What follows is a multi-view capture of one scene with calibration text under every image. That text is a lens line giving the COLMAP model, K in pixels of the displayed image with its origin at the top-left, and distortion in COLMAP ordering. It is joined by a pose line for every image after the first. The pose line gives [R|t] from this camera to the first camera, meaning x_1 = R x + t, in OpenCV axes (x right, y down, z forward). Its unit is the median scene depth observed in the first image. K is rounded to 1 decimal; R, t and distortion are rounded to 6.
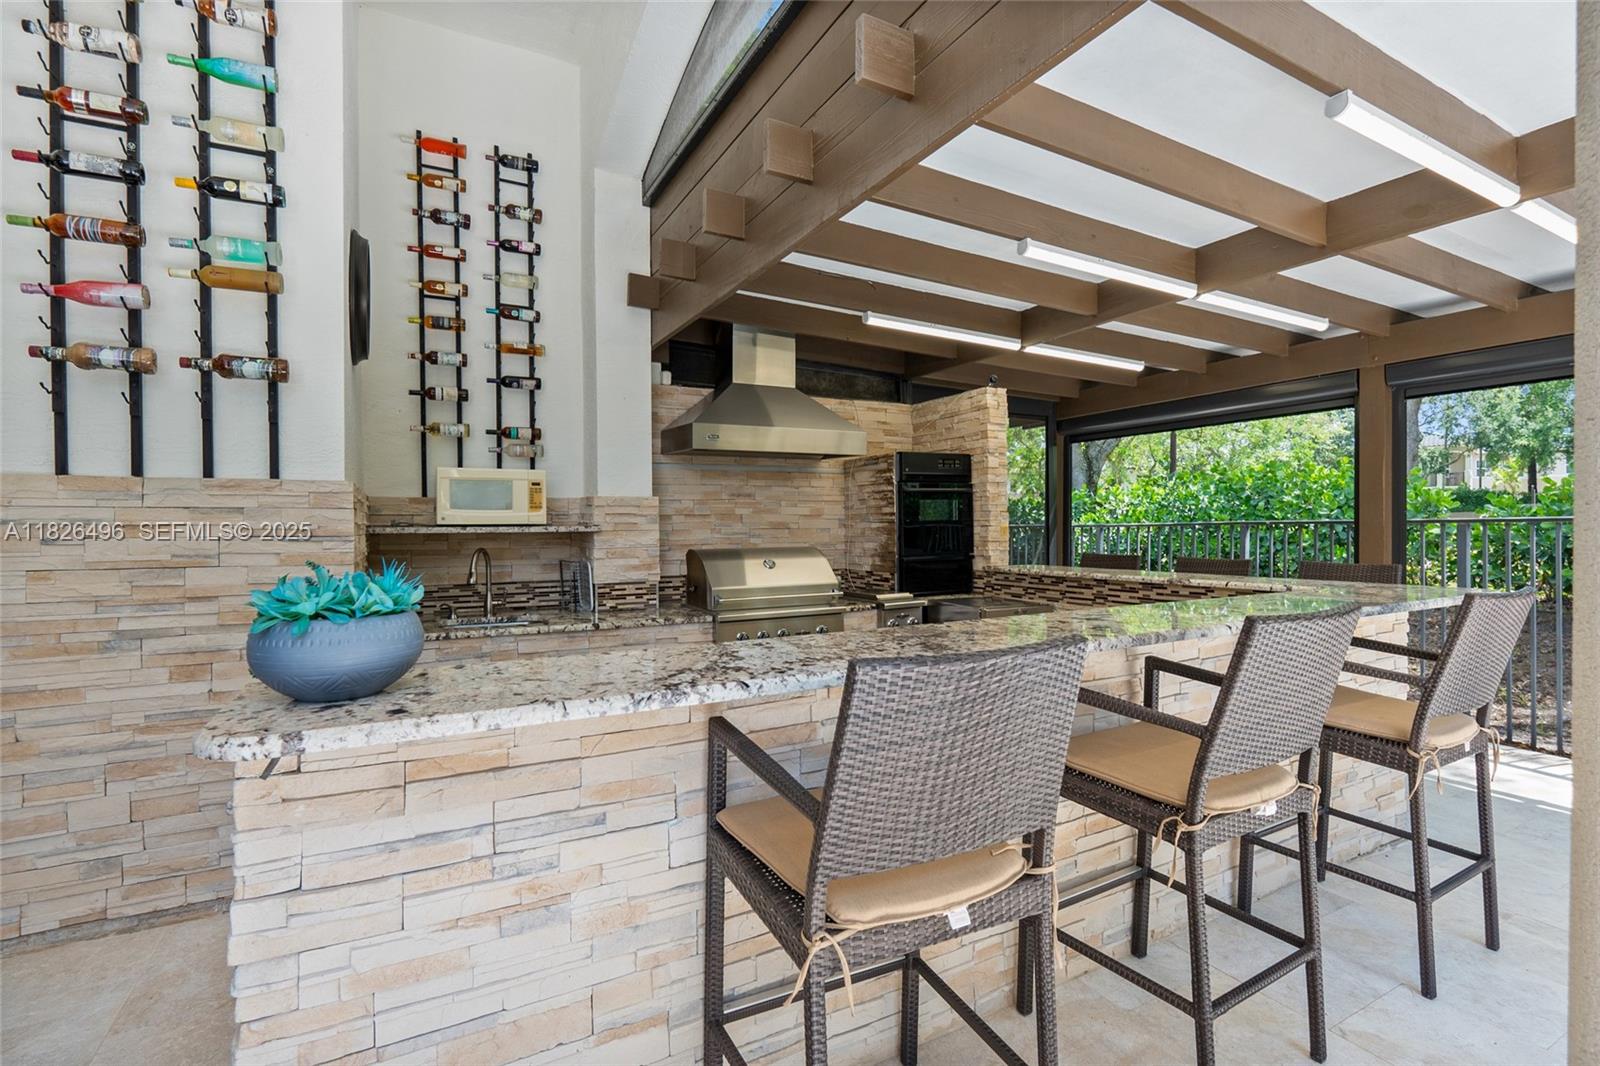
lens RADIAL K [[753.0, 0, 811.1], [0, 753.0, 528.5], [0, 0, 1]] dist [-0.004652, 0.000520]
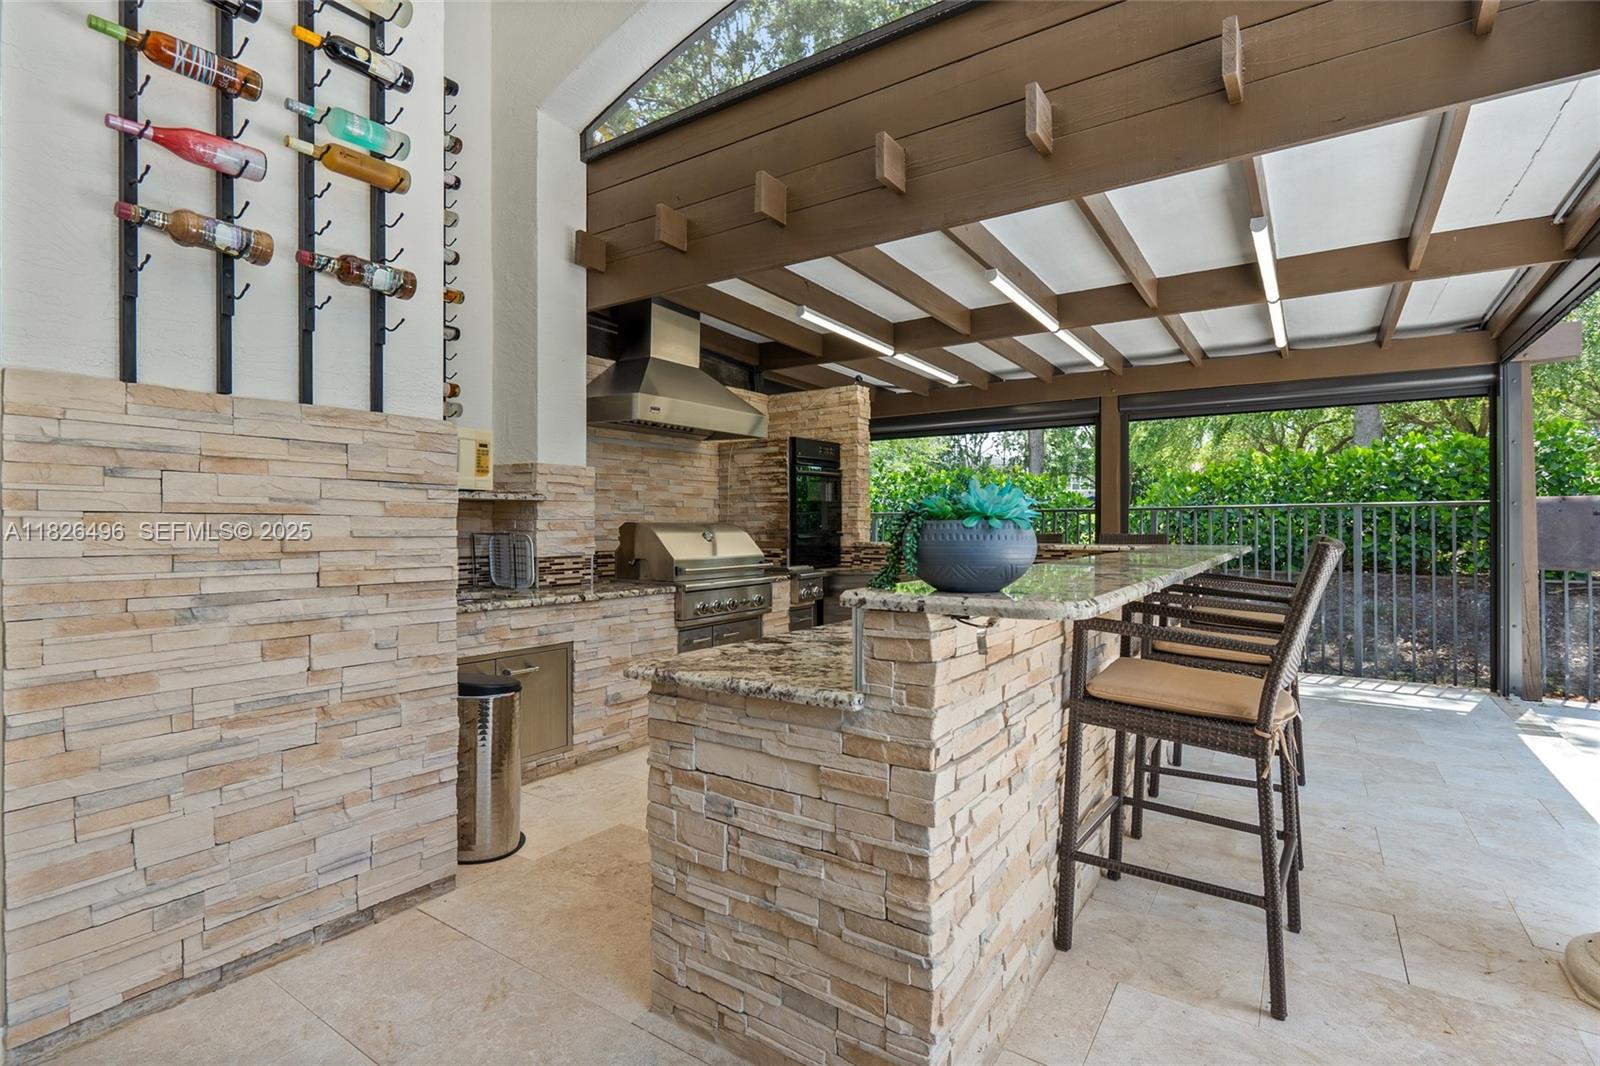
lens RADIAL K [[753.0, 0, 806.2], [0, 753.0, 530.0], [0, 0, 1]] dist [-0.004652, 0.000520]
pose [[0.887493, 0.005734, 0.460786, -0.482174], [-0.005709, 0.999983, -0.001447, 0.045132], [-0.460786, -0.001347, 0.887510, 0.030186]]
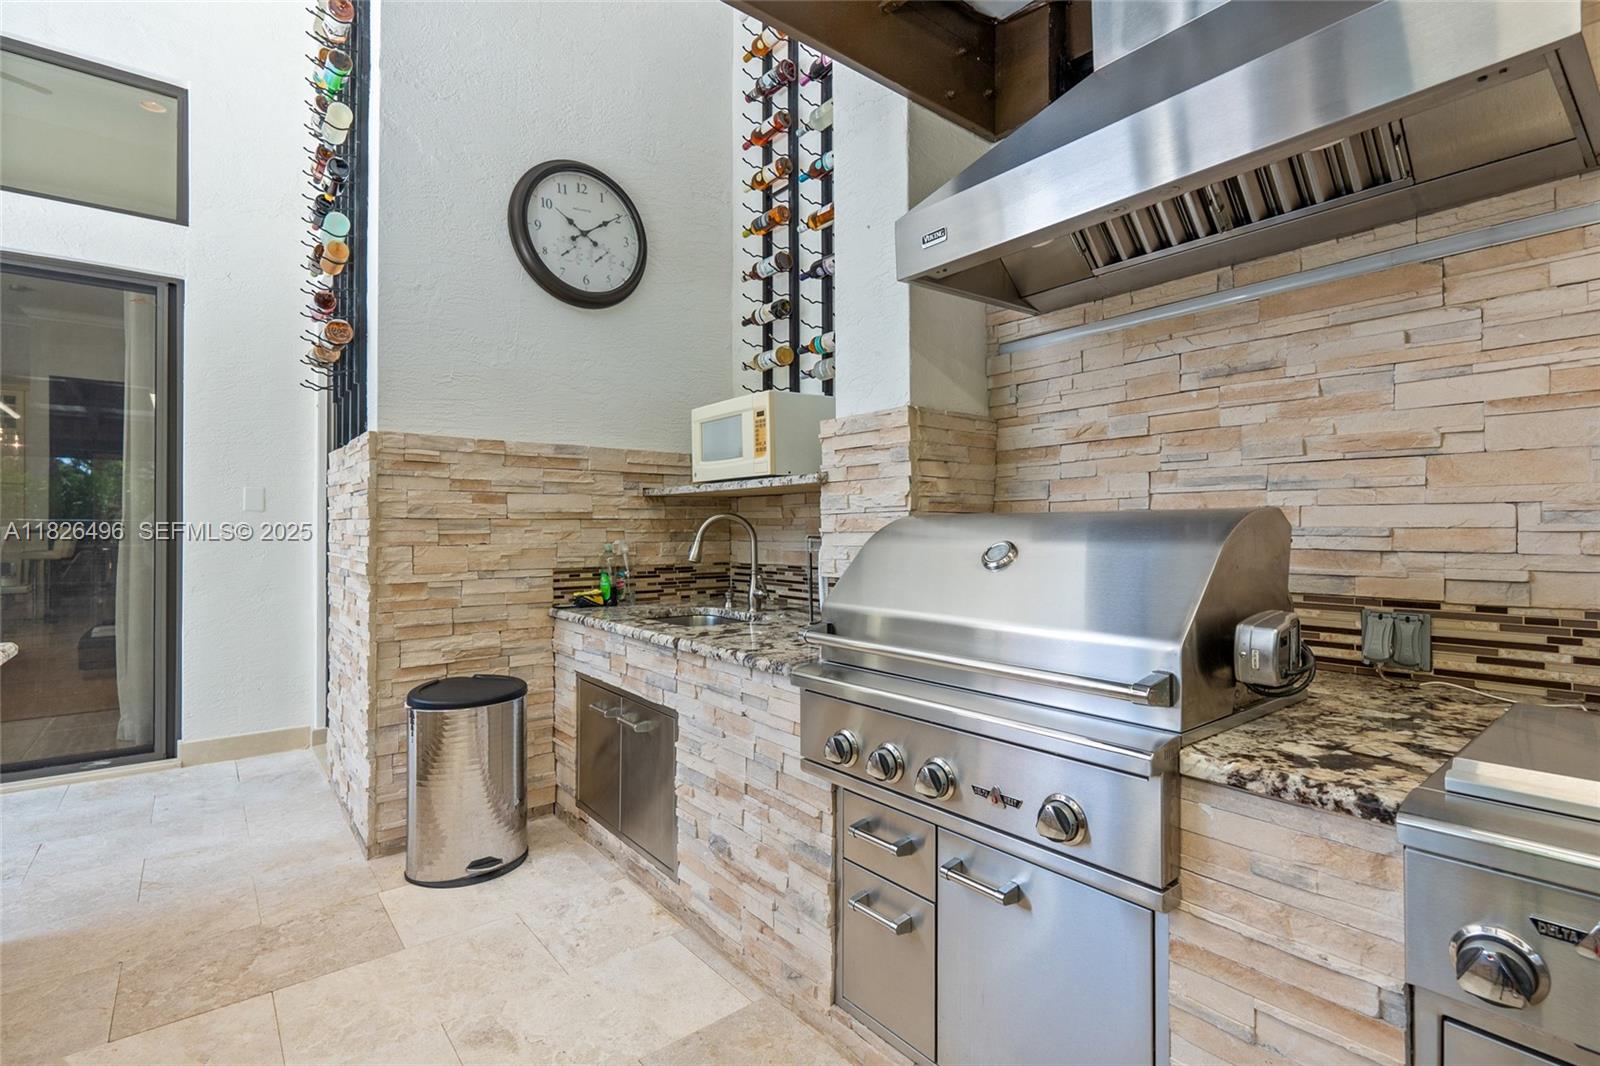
lens RADIAL K [[753.0, 0, 771.8], [0, 753.0, 532.7], [0, 0, 1]] dist [-0.004652, 0.000520]
pose [[0.166477, 0.010575, -0.985989, 0.301893], [-0.004343, 0.999941, 0.009991, 0.040084], [0.986036, 0.002619, 0.166514, 0.995802]]
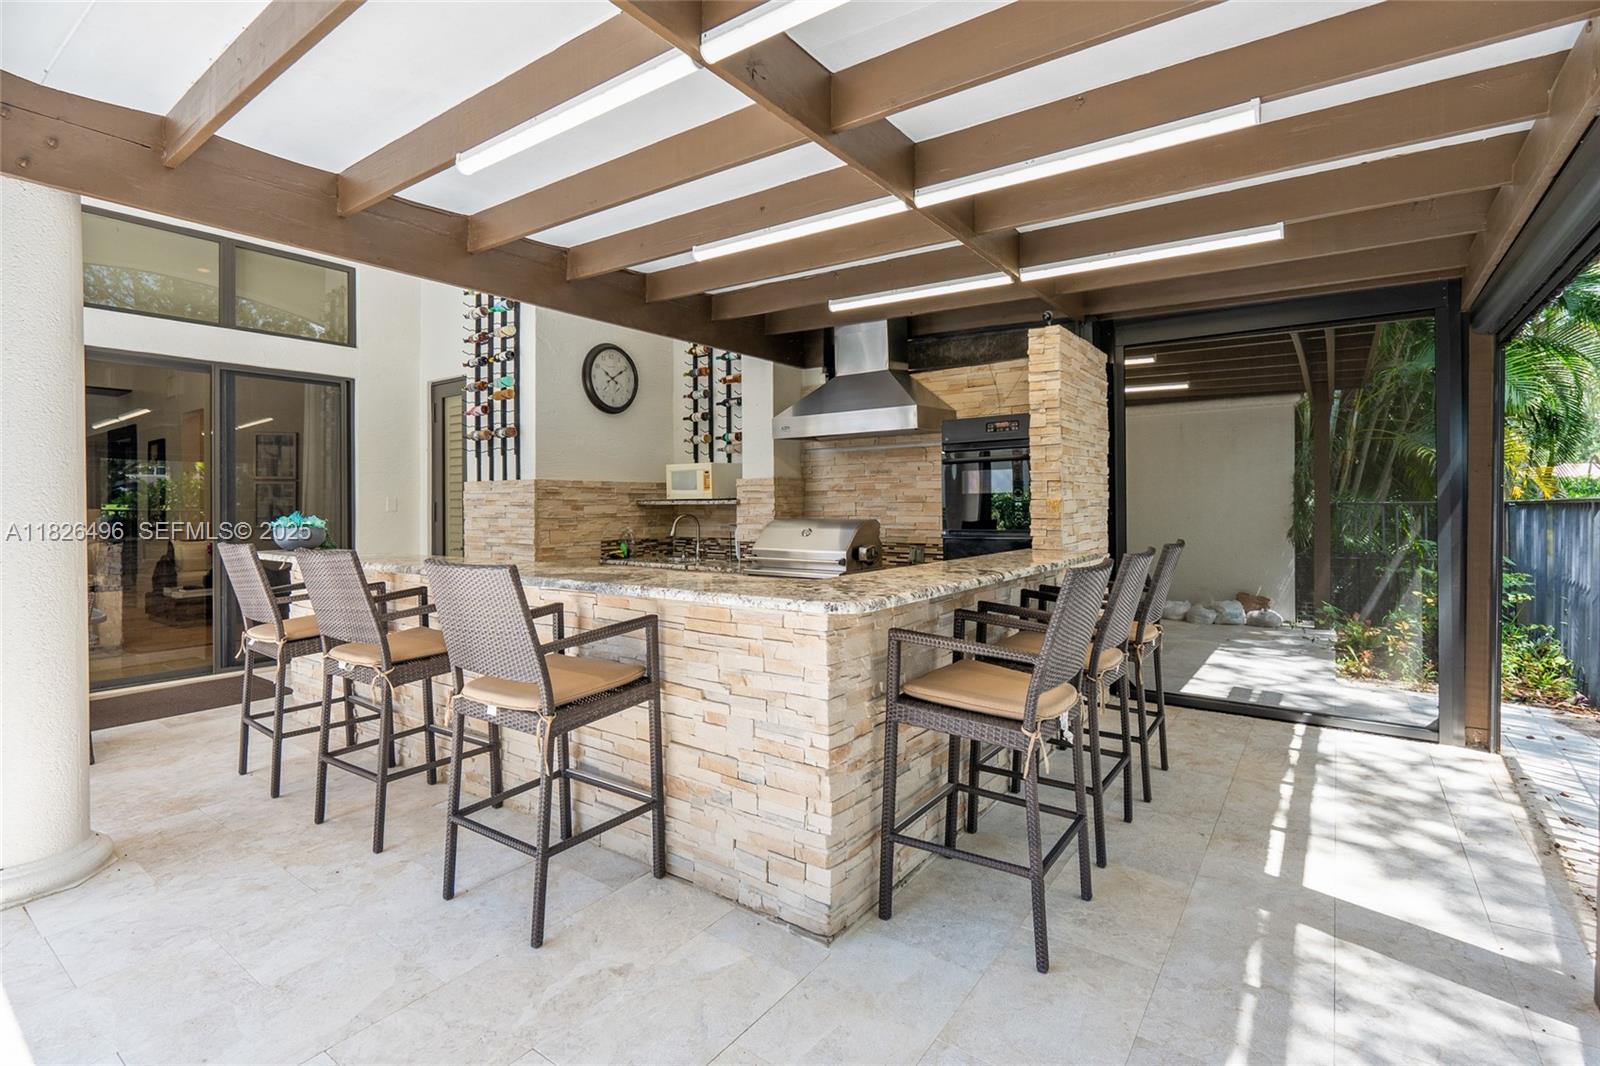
lens RADIAL K [[753.0, 0, 750.7], [0, 753.0, 505.7], [0, 0, 1]] dist [-0.004652, 0.000520]
pose [[0.393213, 0.005491, -0.919431, 1.163511], [-0.001081, 0.999984, 0.005510, -0.001212], [0.919447, -0.001173, 0.393213, 0.539113]]
